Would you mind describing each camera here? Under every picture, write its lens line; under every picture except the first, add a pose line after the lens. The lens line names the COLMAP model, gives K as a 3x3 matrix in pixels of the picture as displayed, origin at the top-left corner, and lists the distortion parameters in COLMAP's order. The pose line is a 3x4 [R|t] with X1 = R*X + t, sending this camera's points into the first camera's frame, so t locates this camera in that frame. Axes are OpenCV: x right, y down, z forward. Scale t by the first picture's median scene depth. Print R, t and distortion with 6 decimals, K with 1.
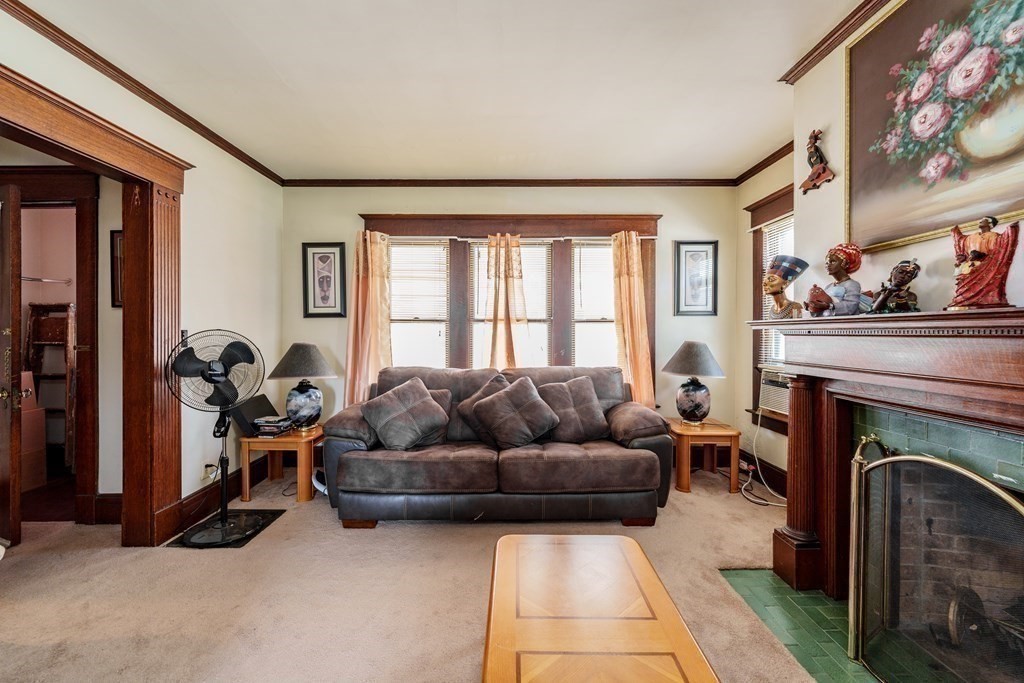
lens RADIAL K [[421.8, 0, 512.4], [0, 421.8, 328.8], [0, 0, 1]] dist [-0.001586, -0.000439]
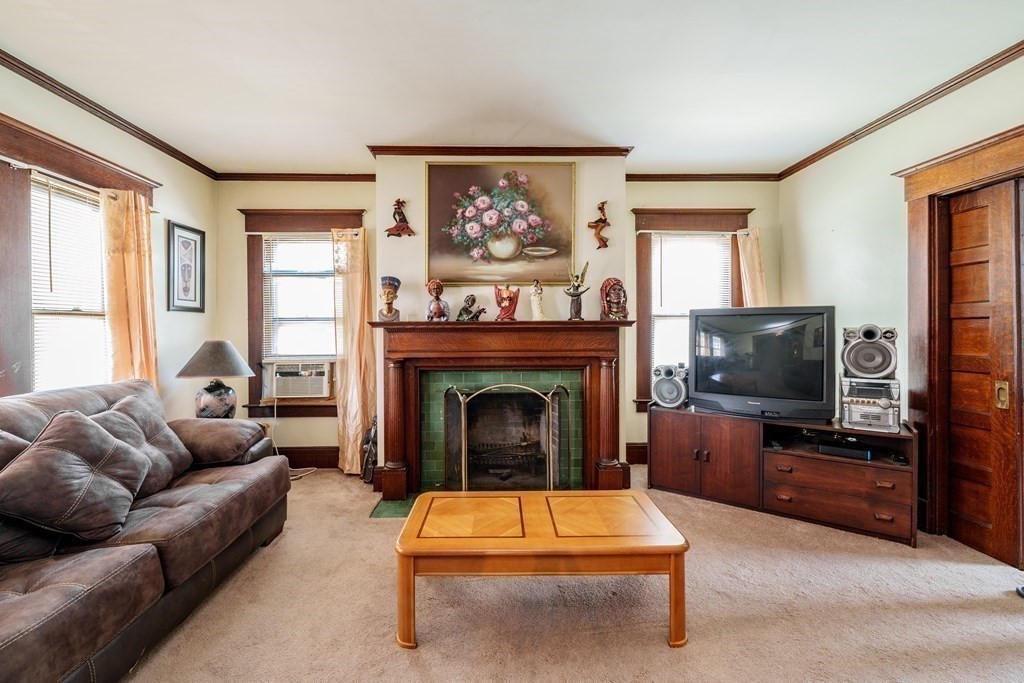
lens RADIAL K [[421.8, 0, 512.4], [0, 421.8, 328.8], [0, 0, 1]] dist [-0.001586, -0.000439]
pose [[-0.039189, -0.000407, 0.999232, -1.040780], [-0.004216, 0.999991, 0.000242, 0.001673], [-0.999223, -0.004204, -0.039190, 0.810331]]
